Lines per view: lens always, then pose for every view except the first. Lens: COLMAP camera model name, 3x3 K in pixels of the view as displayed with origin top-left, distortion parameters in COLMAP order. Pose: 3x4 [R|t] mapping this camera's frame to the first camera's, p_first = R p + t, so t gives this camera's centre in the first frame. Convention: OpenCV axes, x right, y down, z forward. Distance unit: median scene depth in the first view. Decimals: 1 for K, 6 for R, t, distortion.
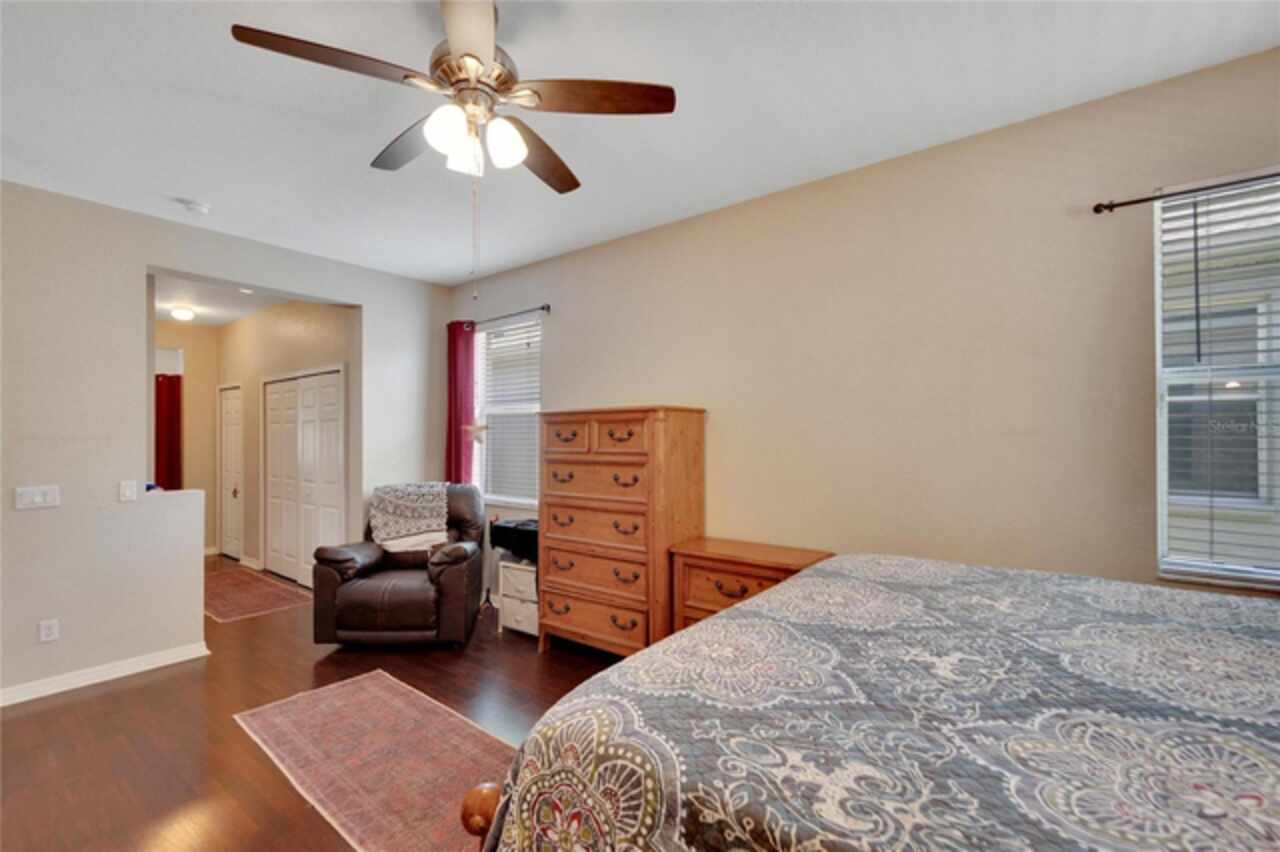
lens RADIAL K [[564.2, 0, 629.2], [0, 564.2, 431.7], [0, 0, 1]] dist [-0.001181, 0.000108]
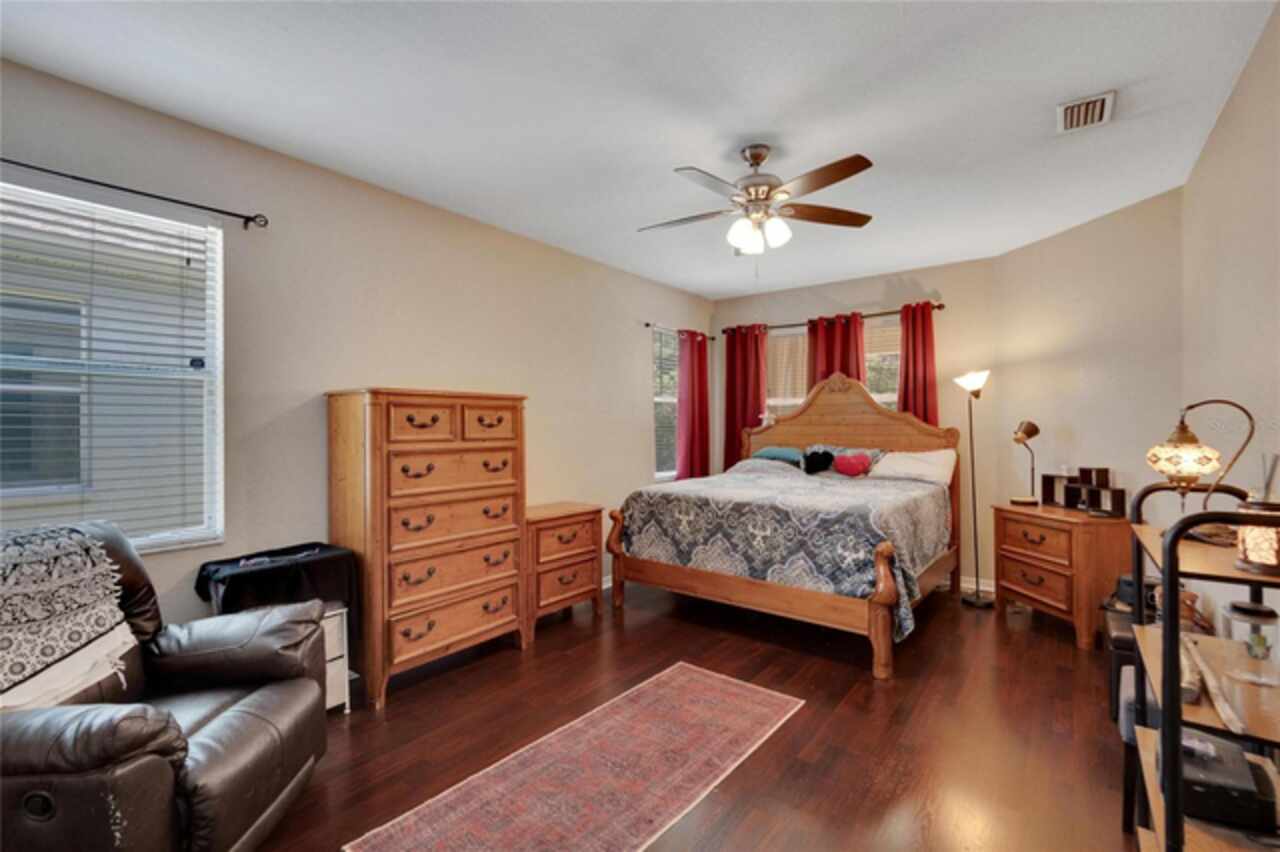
lens RADIAL K [[564.2, 0, 629.2], [0, 564.2, 431.7], [0, 0, 1]] dist [-0.001181, 0.000108]
pose [[-0.003195, -0.002198, 0.999992, -1.020664], [-0.000017, 0.999998, 0.002198, 0.023010], [-0.999995, -0.000010, -0.003195, 0.754319]]
